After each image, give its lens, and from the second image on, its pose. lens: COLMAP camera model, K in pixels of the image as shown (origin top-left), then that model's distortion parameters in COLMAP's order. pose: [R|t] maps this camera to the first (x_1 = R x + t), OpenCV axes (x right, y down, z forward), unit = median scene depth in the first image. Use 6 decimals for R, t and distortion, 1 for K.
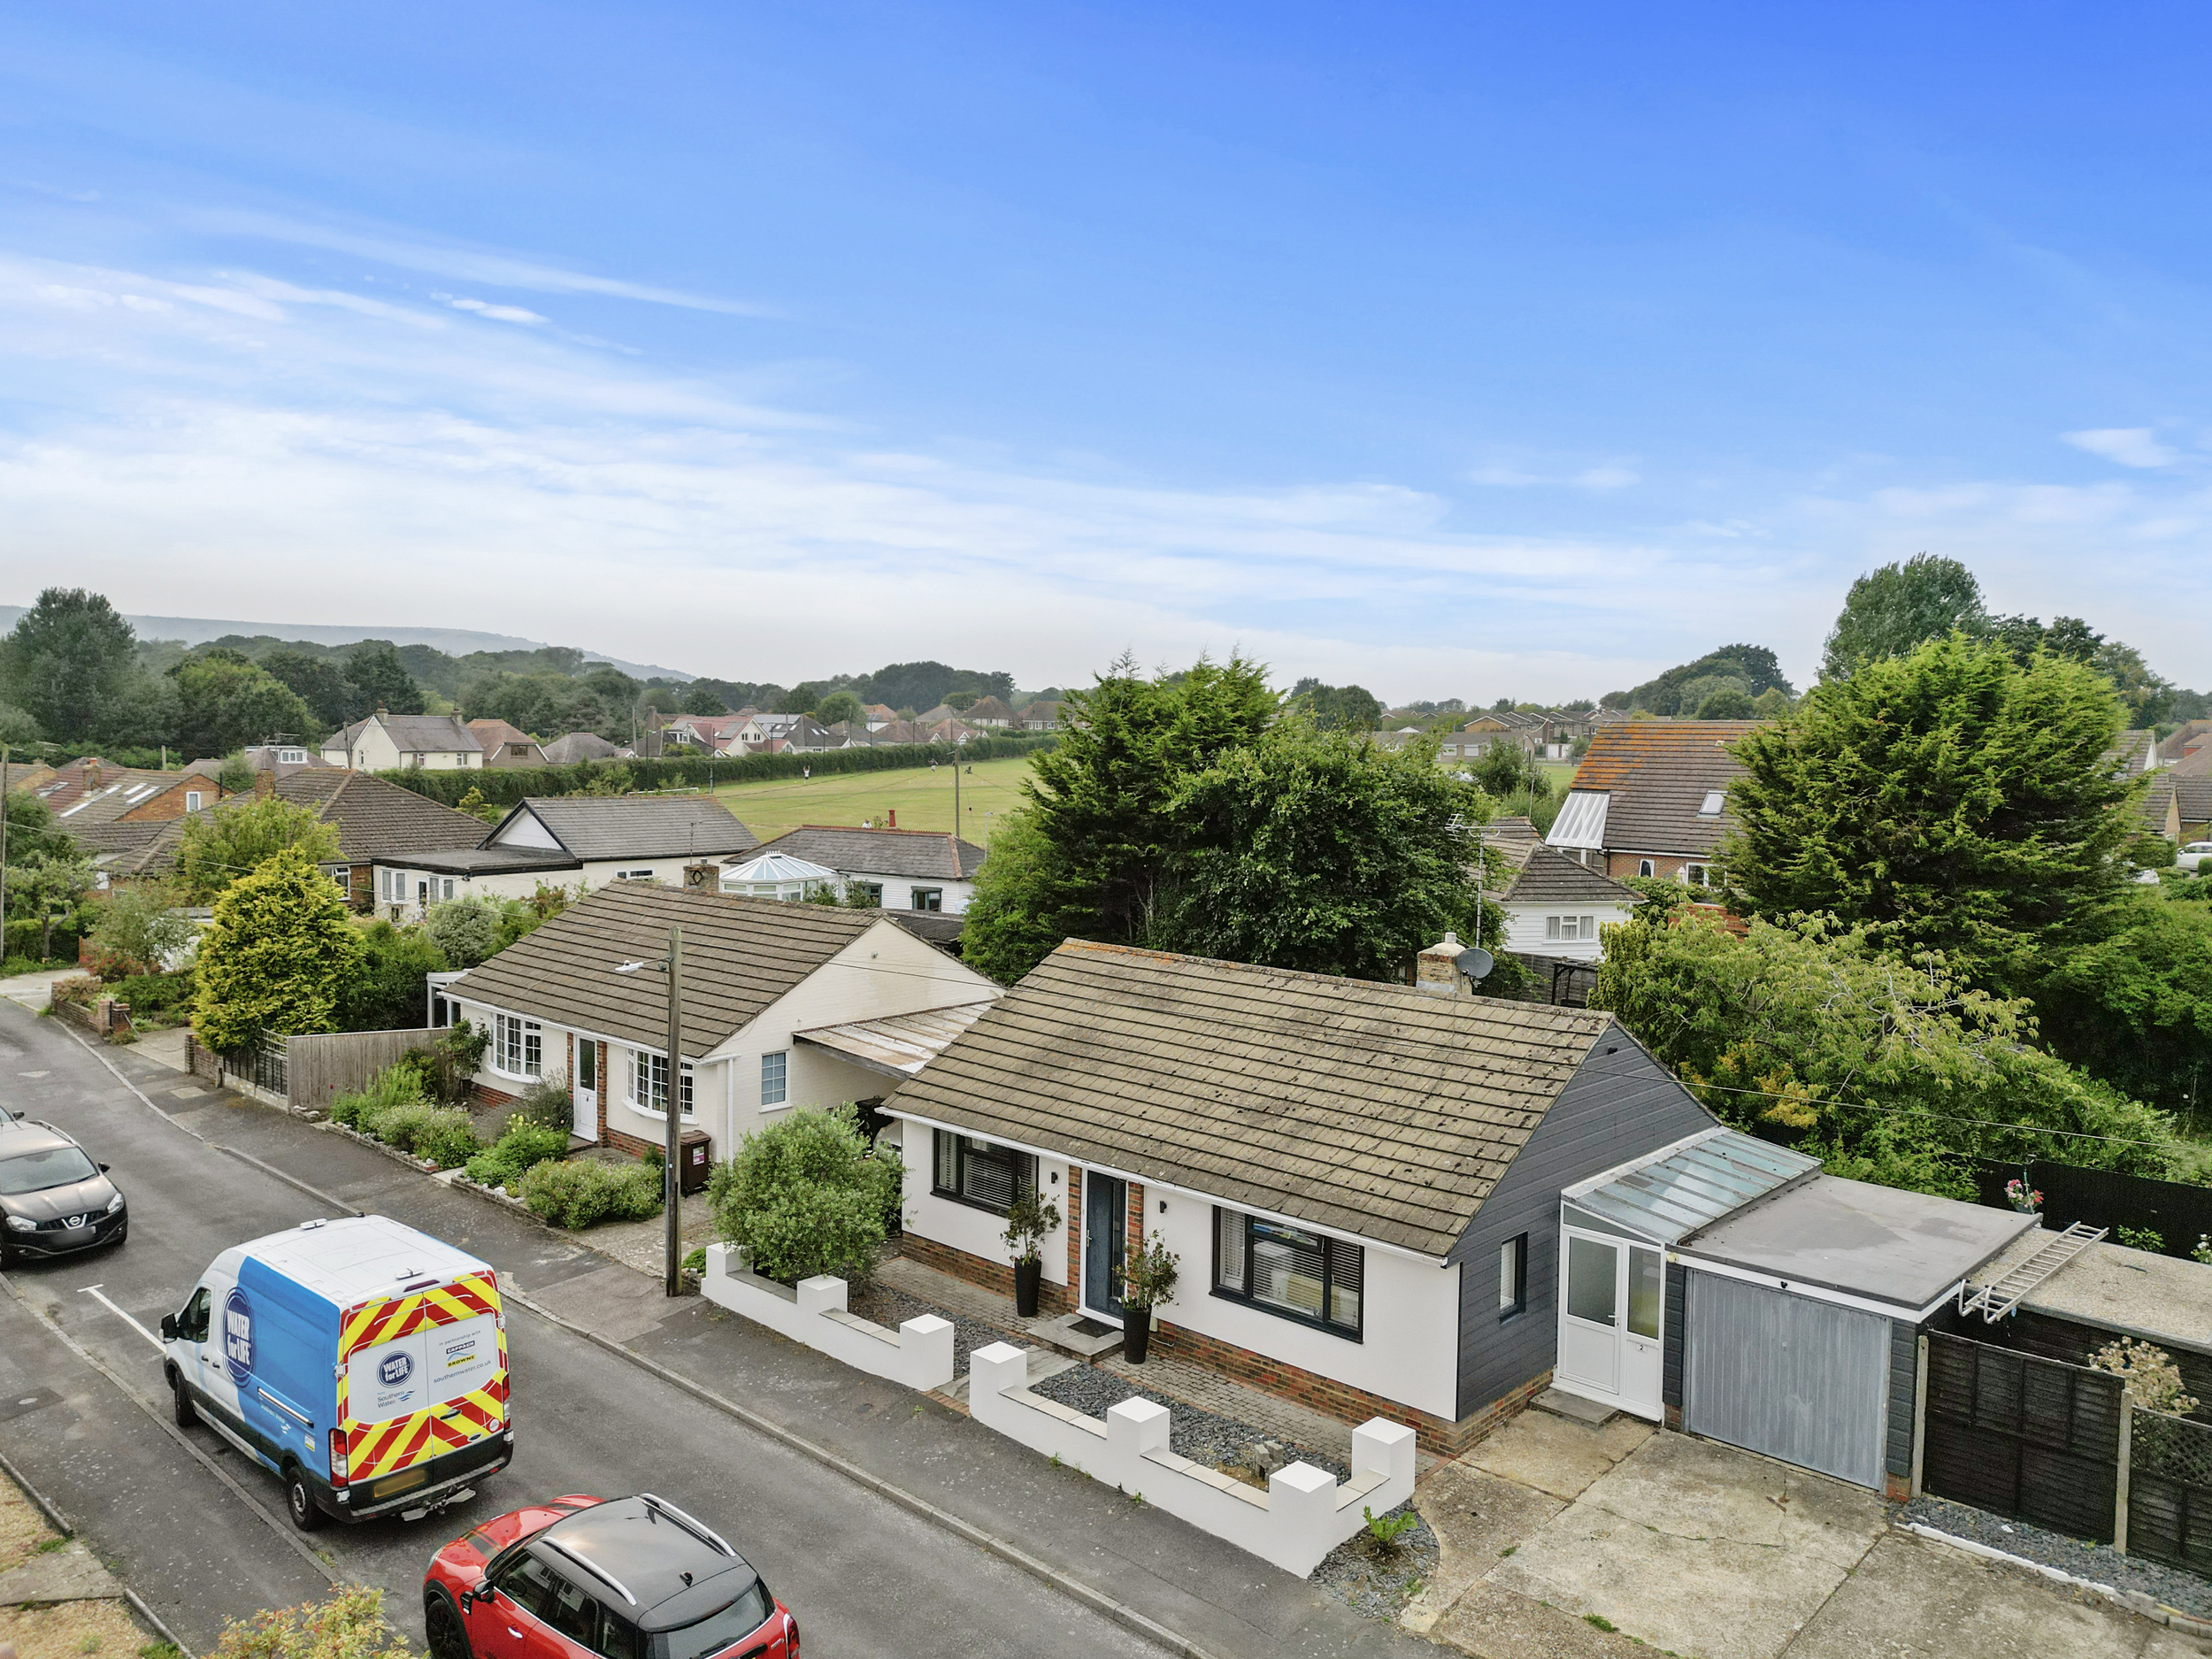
lens RADIAL K [[1576.5, 0, 1102.3], [0, 1576.5, 831.9], [0, 0, 1]] dist [0.068068, -0.062259]
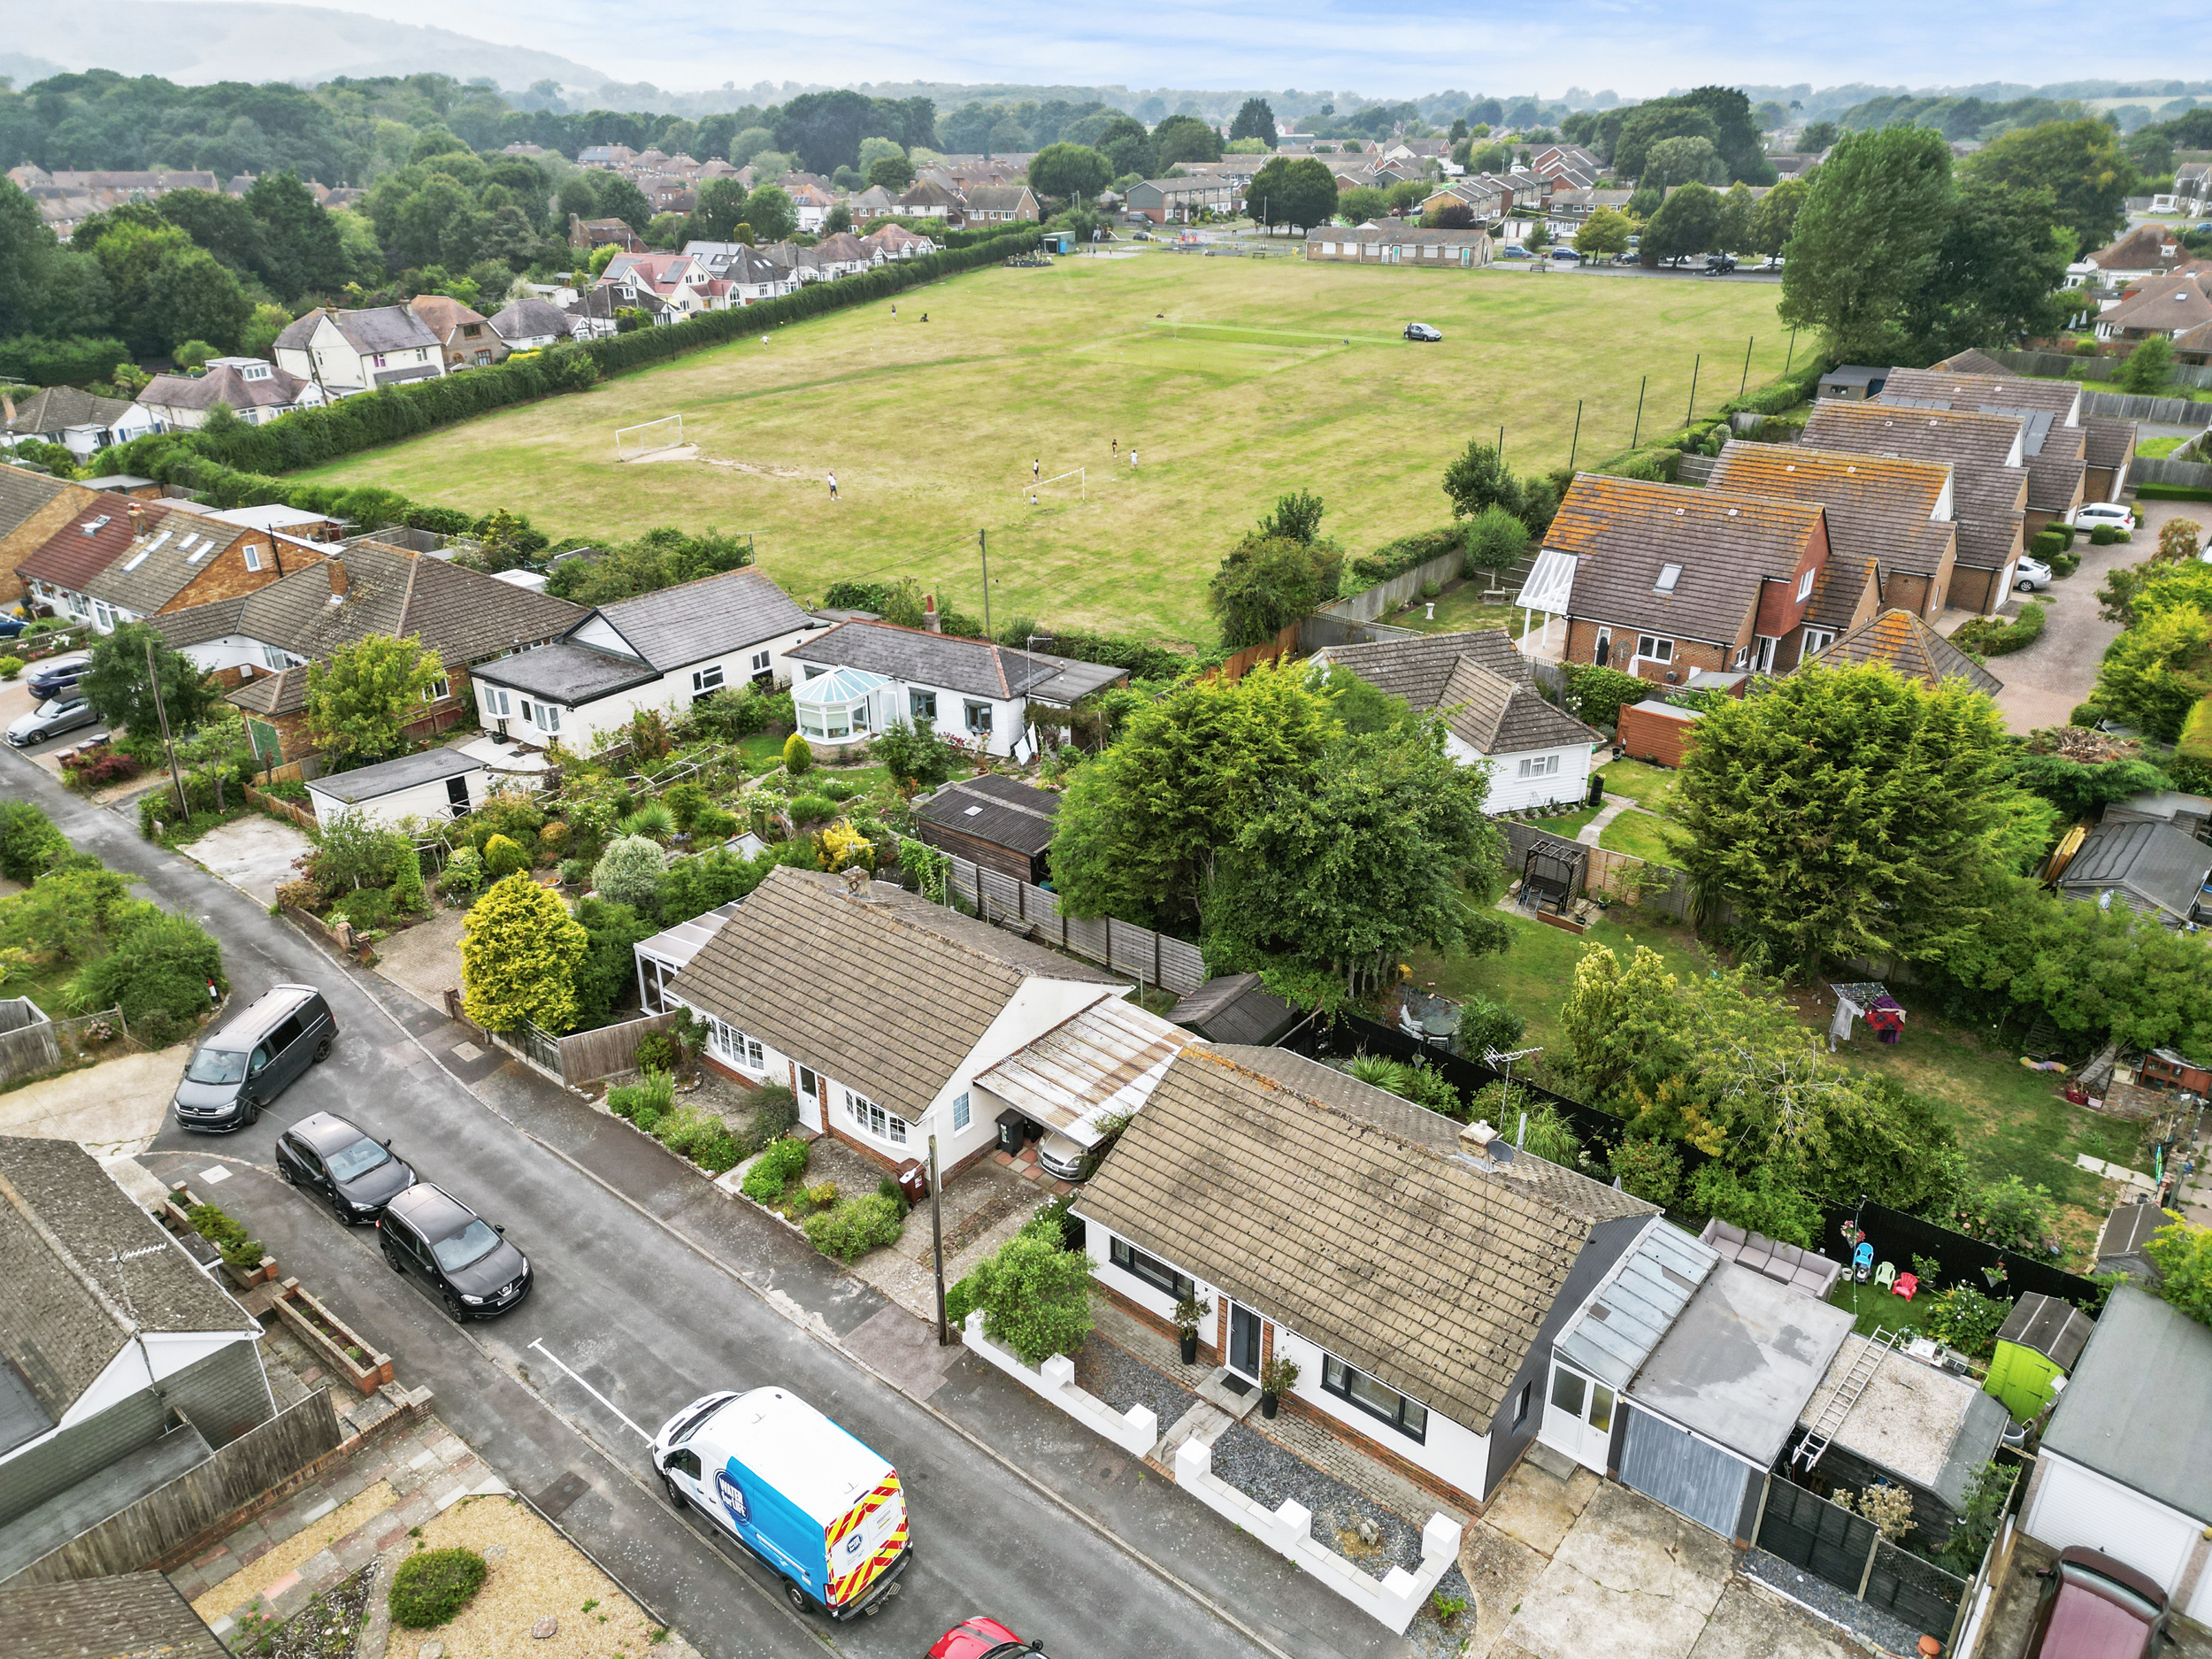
lens RADIAL K [[1538.7, 0, 1104.3], [0, 1538.7, 837.3], [0, 0, 1]] dist [0.077107, -0.078944]
pose [[0.998644, -0.037634, 0.035965, -0.175868], [0.021919, 0.930664, 0.365218, -0.759930], [-0.047216, -0.363935, 0.930227, -0.200440]]
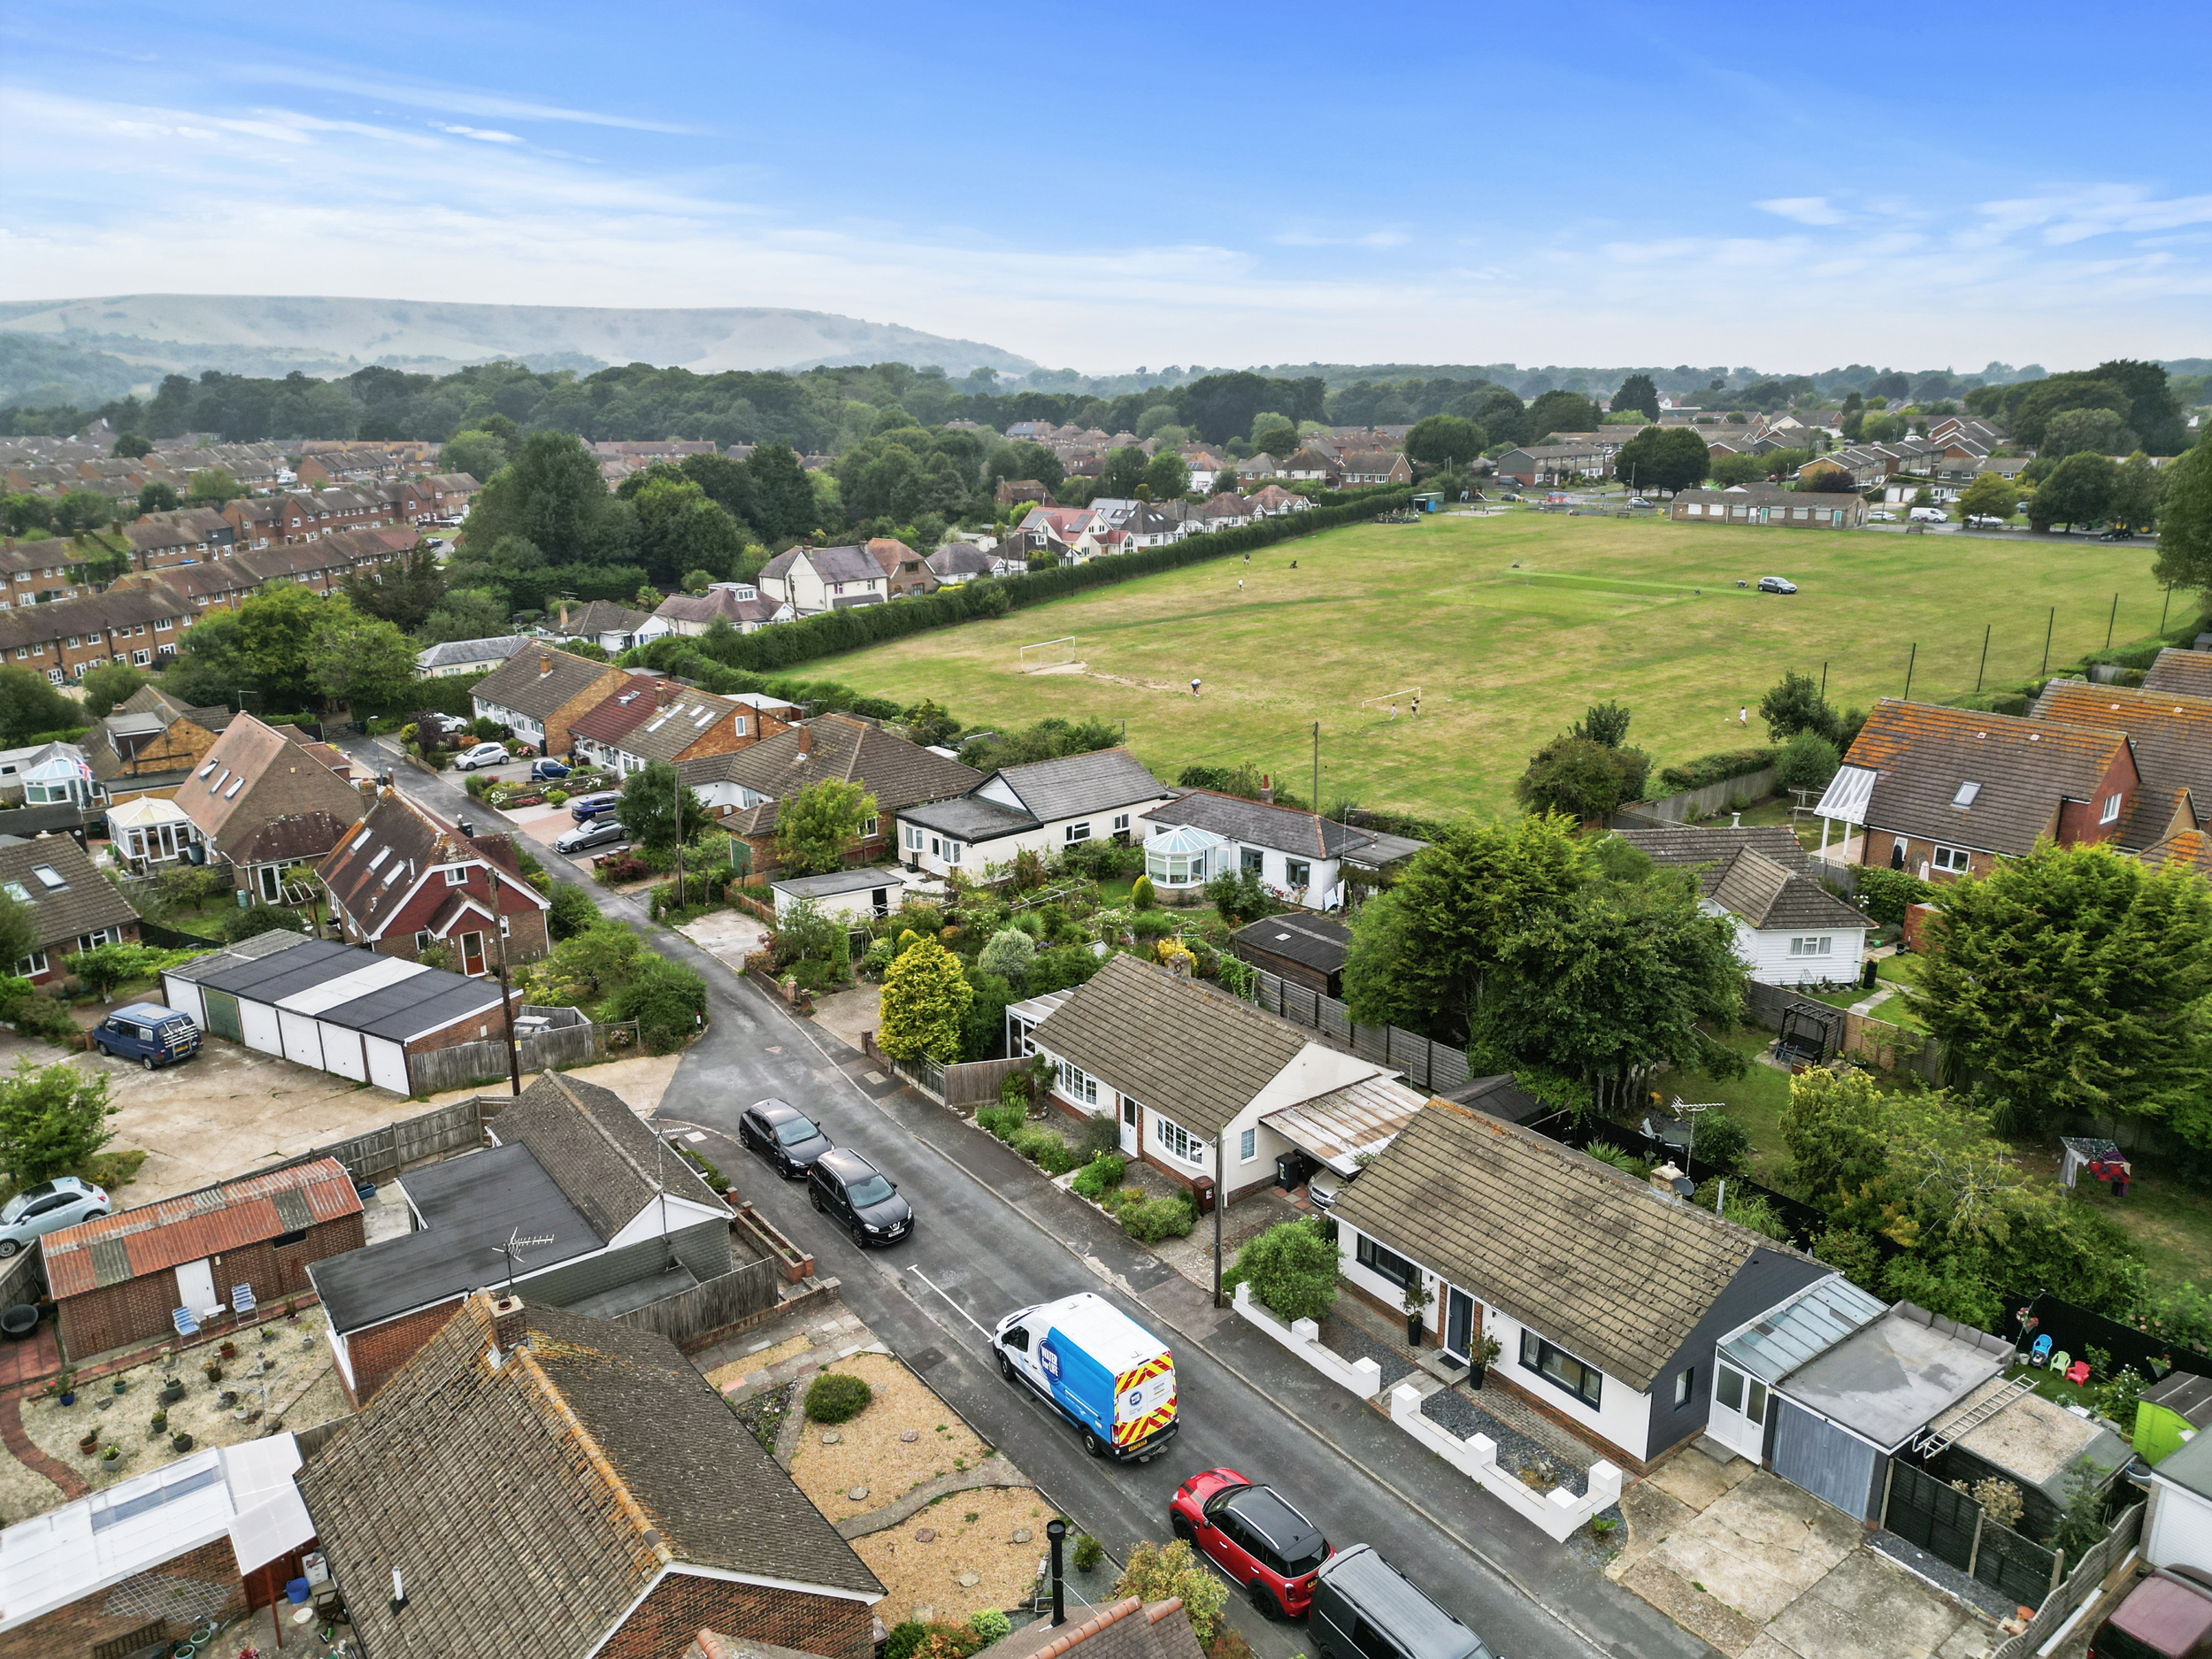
lens RADIAL K [[1538.7, 0, 1104.3], [0, 1538.7, 837.3], [0, 0, 1]] dist [0.077107, -0.078944]
pose [[0.982166, 0.030166, -0.185582, -0.090956], [0.010335, 0.976891, 0.213488, -0.717895], [0.187733, -0.211599, 0.959157, -0.733425]]
